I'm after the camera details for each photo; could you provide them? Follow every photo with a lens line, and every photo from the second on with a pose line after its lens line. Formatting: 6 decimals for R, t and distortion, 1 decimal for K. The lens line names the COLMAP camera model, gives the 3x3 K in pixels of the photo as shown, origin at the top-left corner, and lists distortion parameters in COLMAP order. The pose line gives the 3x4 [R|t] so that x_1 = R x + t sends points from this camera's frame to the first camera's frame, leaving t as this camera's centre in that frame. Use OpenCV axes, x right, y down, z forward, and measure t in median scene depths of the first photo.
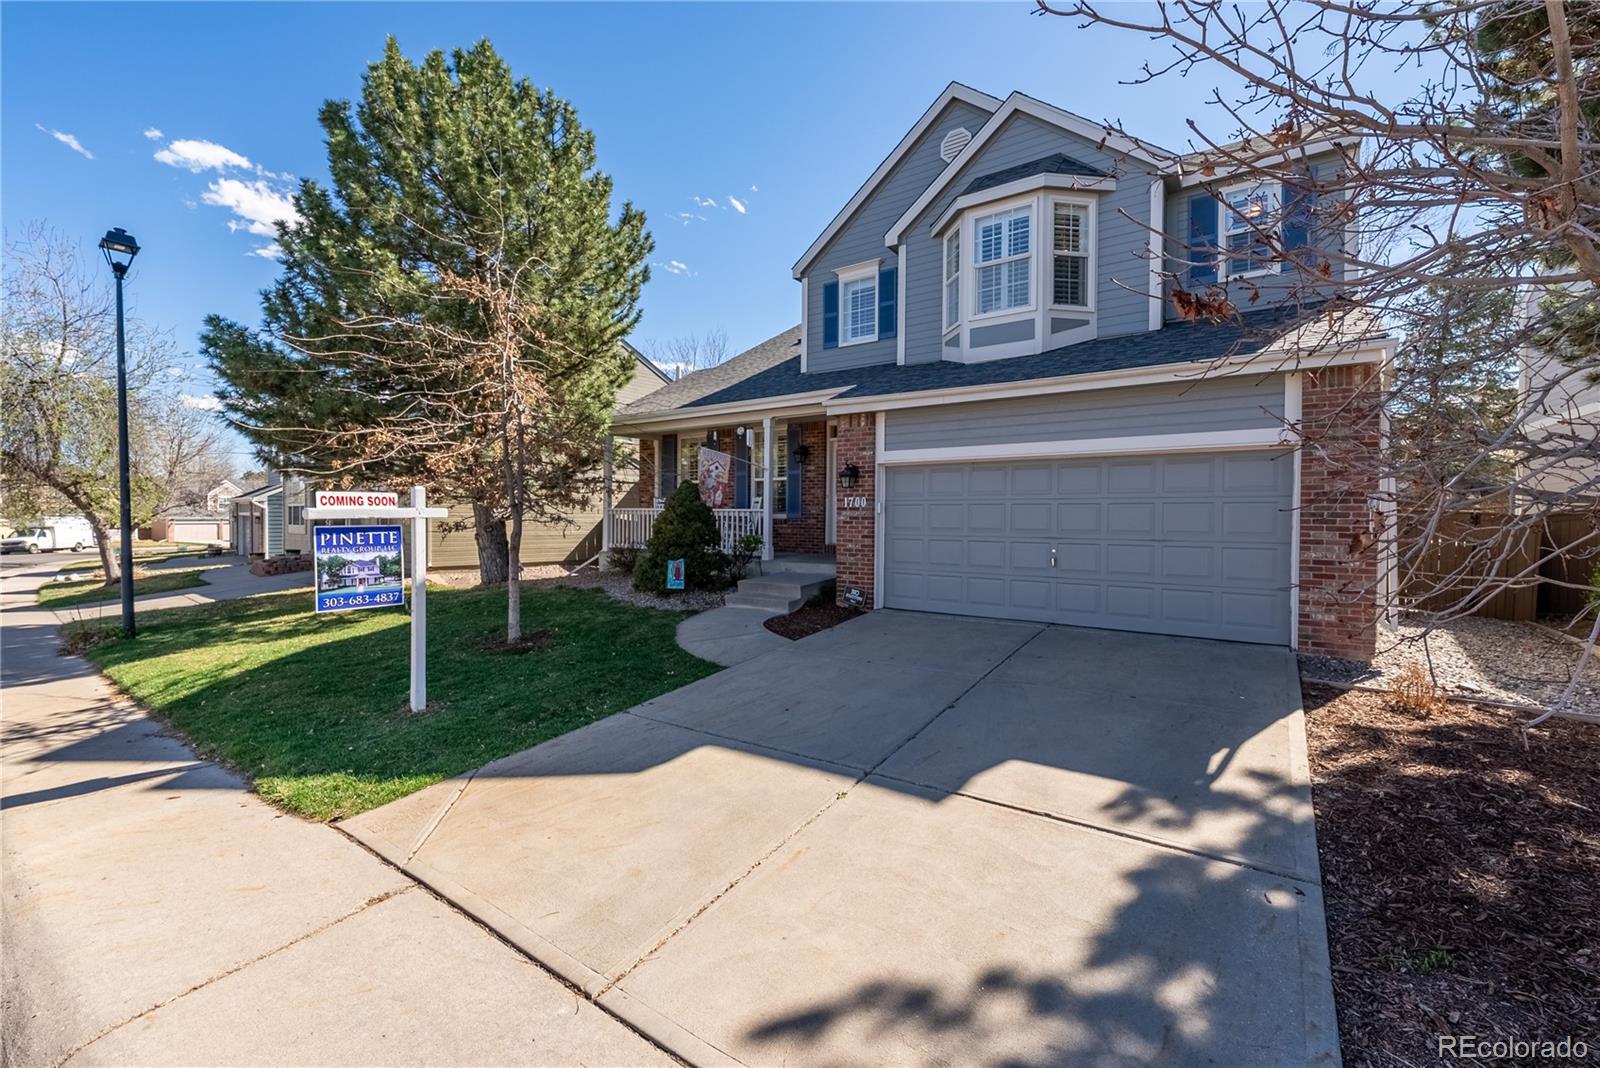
lens RADIAL K [[646.9, 0, 806.4], [0, 646.9, 527.7], [0, 0, 1]] dist [0.003086, 0.000042]
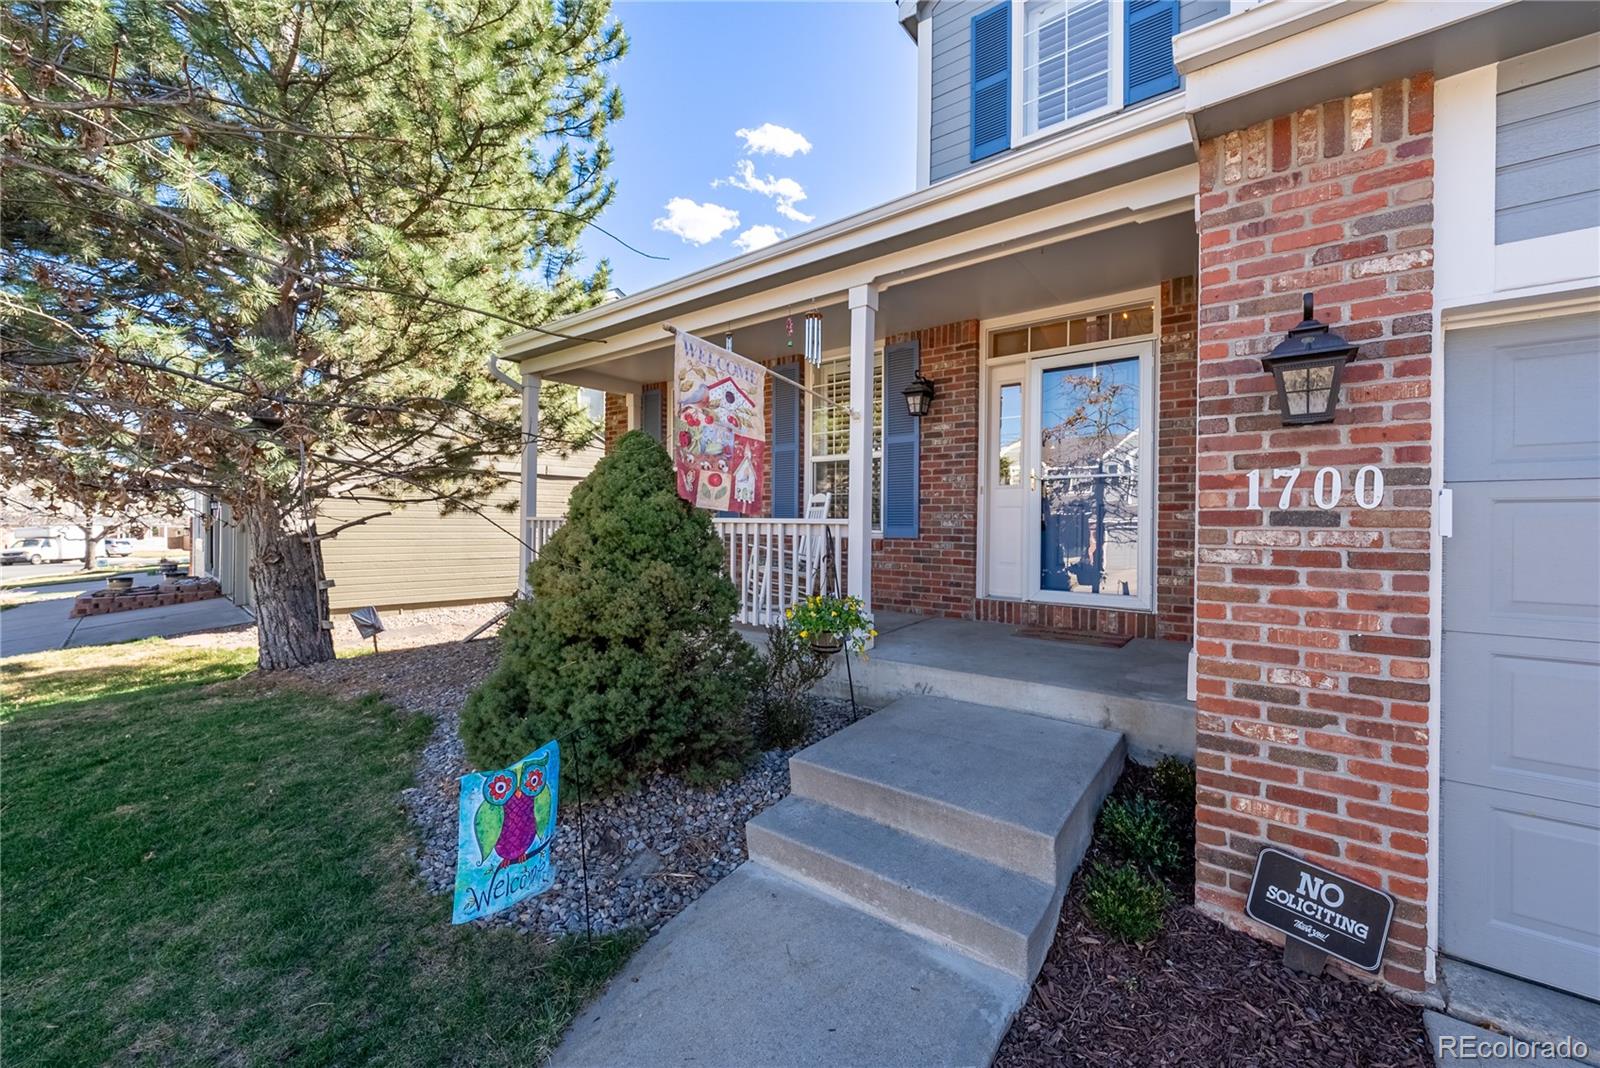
lens RADIAL K [[642.7, 0, 788.9], [0, 642.7, 526.8], [0, 0, 1]] dist [-0.001953, -0.000341]
pose [[0.997348, 0.001941, -0.072749, -0.089455], [-0.003107, 0.999869, -0.015909, -0.021142], [0.072708, 0.016093, 0.997223, 0.735732]]
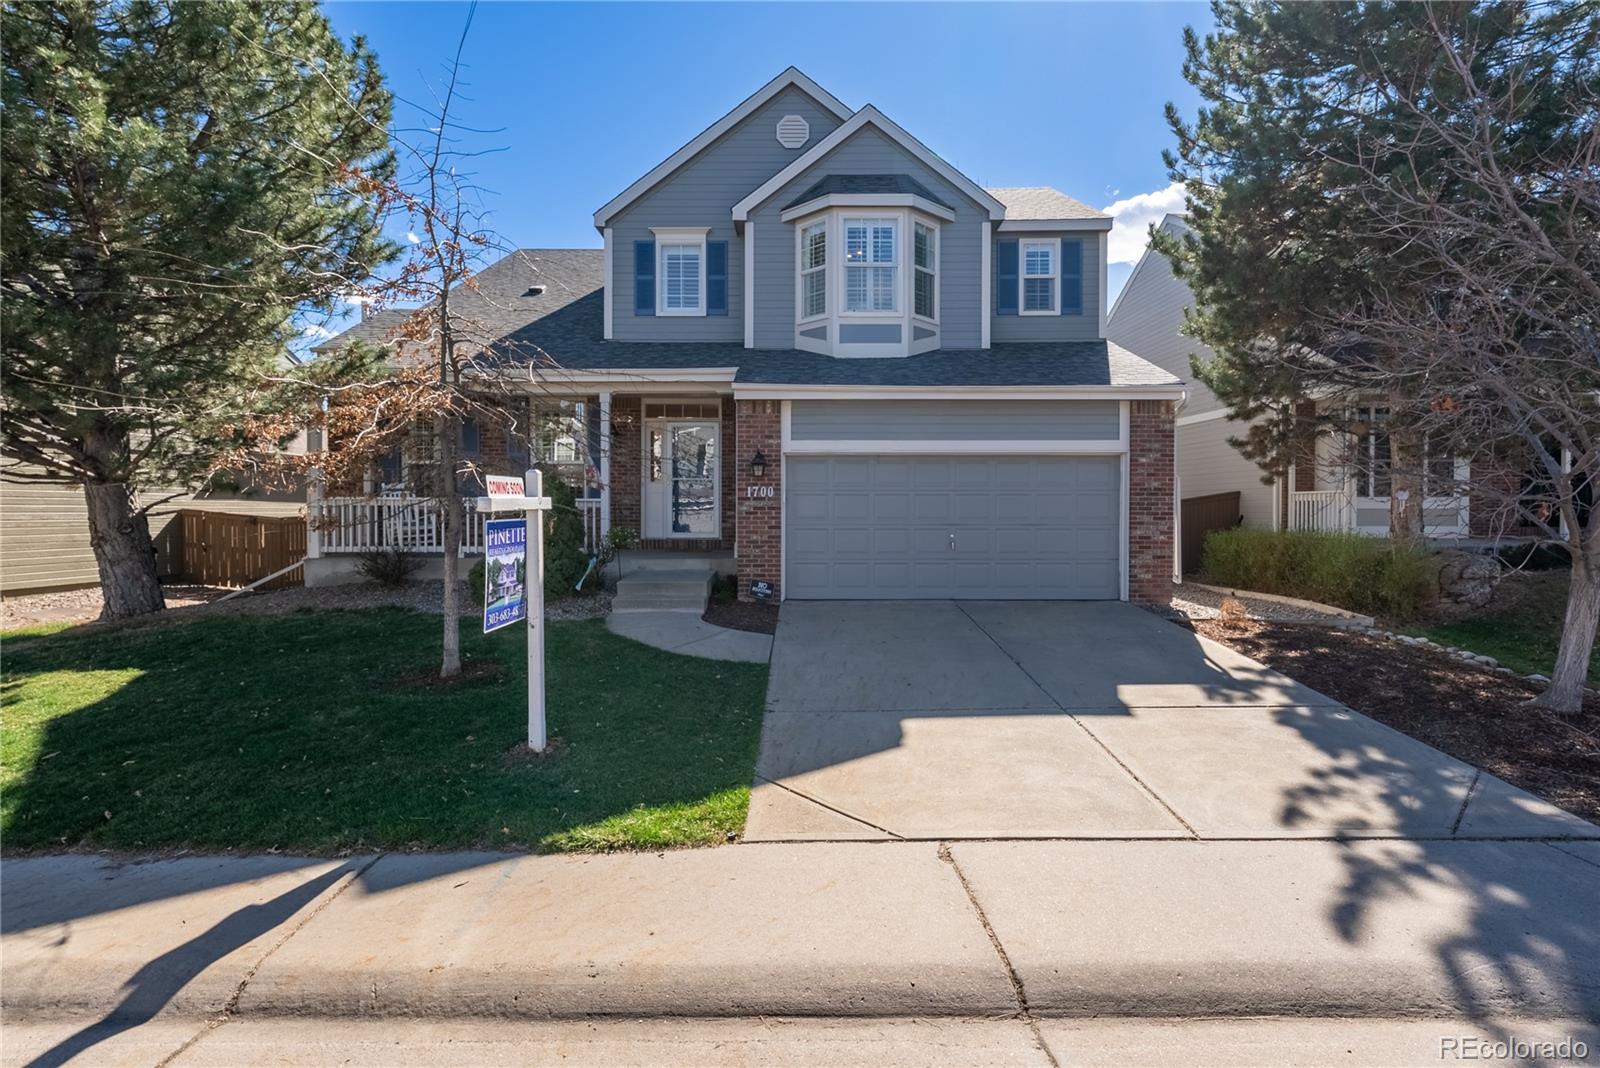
lens RADIAL K [[765.3, 0, 807.6], [0, 765.3, 527.2], [0, 0, 1]] dist [0.004934, 0.000696]
pose [[0.828137, -0.018958, 0.560205, -0.487974], [0.013795, 0.999814, 0.013442, -0.001142], [-0.560356, -0.003404, 0.828245, 0.018085]]
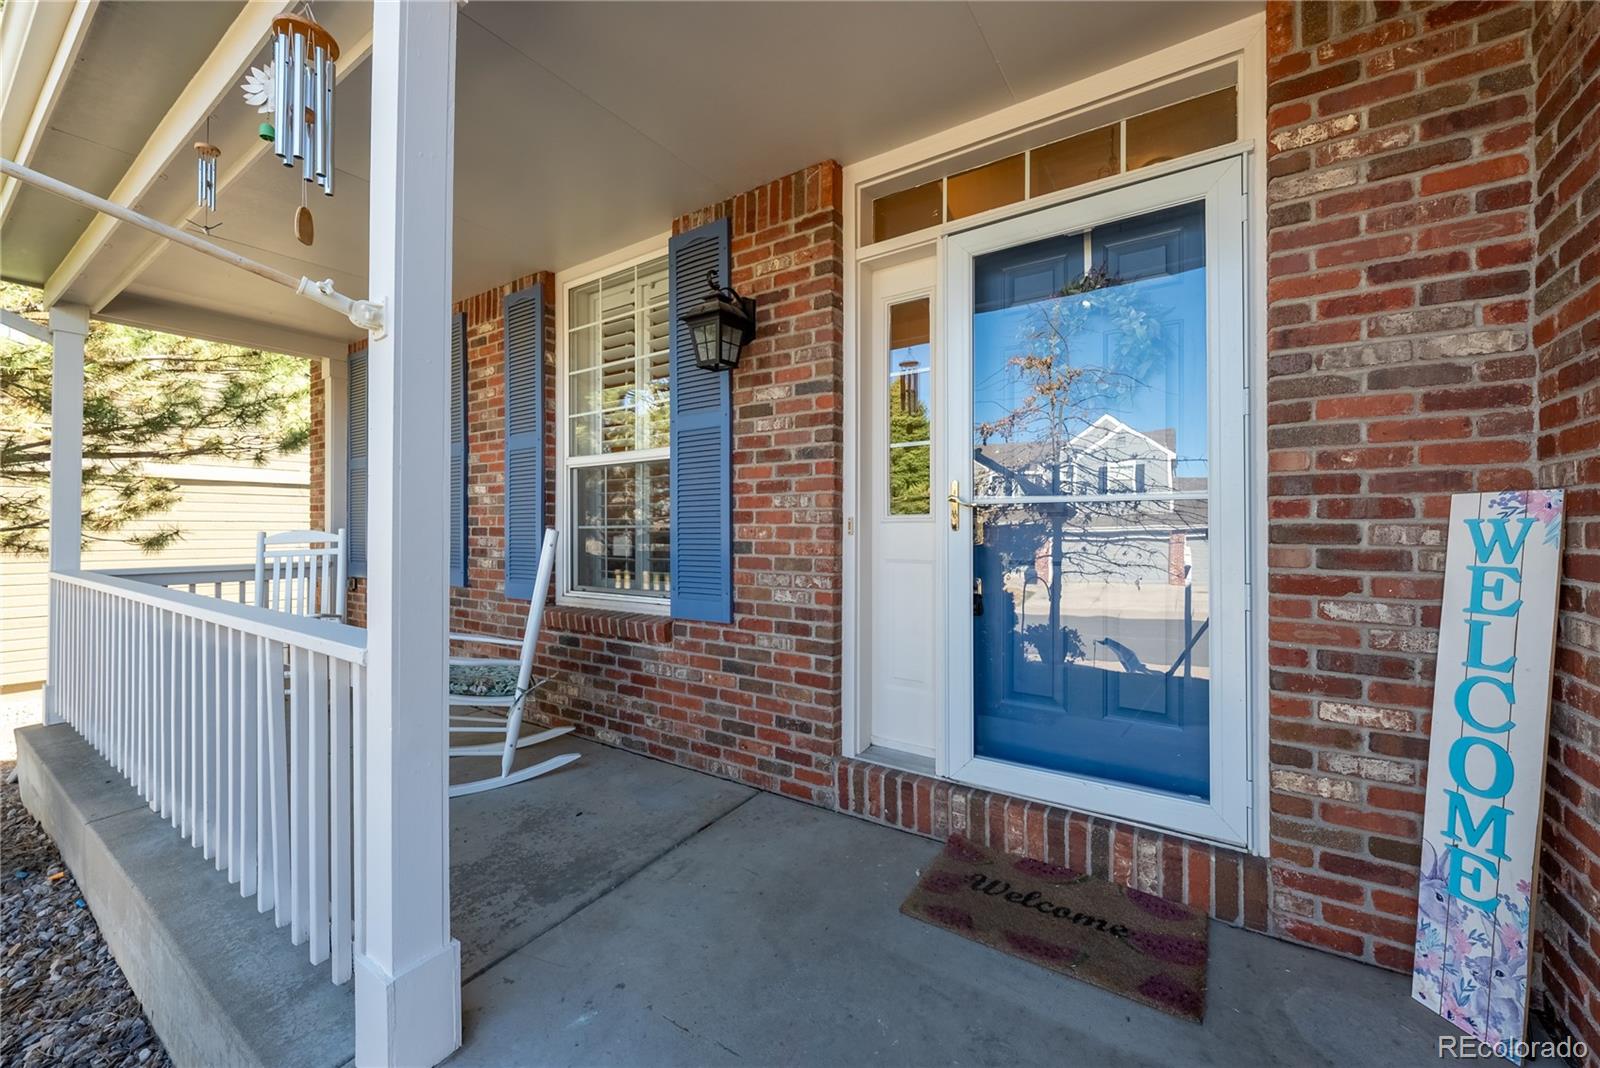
lens RADIAL K [[642.7, 0, 788.9], [0, 642.7, 526.8], [0, 0, 1]] dist [-0.001953, -0.000341]
pose [[0.999939, -0.009605, 0.005502, 0.015588], [0.009732, 0.999677, -0.023497, -0.058098], [-0.005274, 0.023549, 0.999709, 1.058697]]
